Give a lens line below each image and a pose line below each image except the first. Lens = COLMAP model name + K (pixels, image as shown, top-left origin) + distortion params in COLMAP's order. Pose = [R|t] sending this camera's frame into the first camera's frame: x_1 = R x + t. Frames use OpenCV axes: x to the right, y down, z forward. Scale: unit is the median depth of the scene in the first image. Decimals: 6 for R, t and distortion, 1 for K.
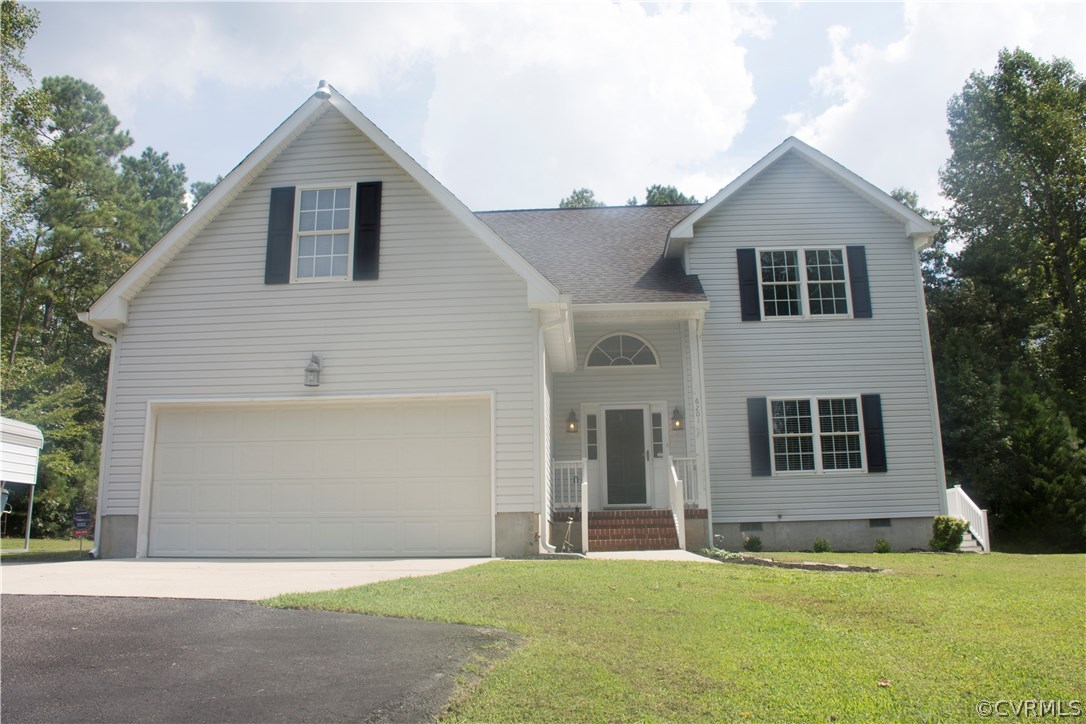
lens RADIAL K [[859.3, 0, 548.5], [0, 859.3, 367.0], [0, 0, 1]] dist [-0.071243, 0.022412]
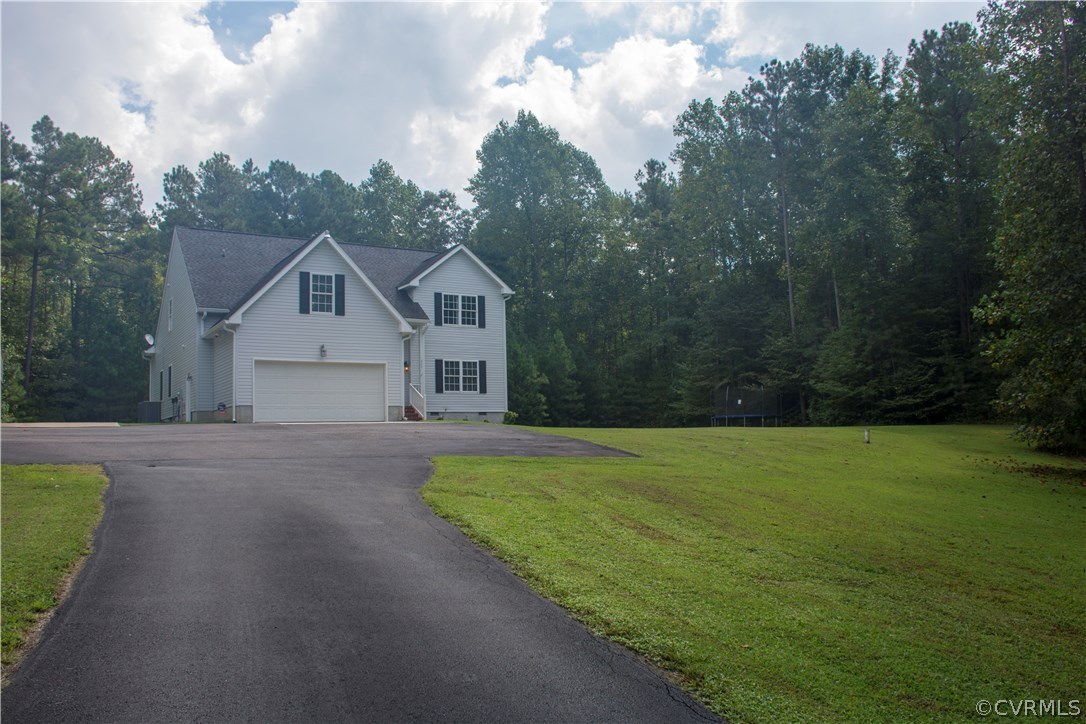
lens RADIAL K [[859.3, 0, 541.3], [0, 859.3, 363.3], [0, 0, 1]] dist [-0.071243, 0.022412]
pose [[0.825944, 0.050689, 0.561468, -0.355462], [-0.113941, 0.990405, 0.078198, -0.070979], [-0.552117, -0.128561, 0.823795, -0.458240]]
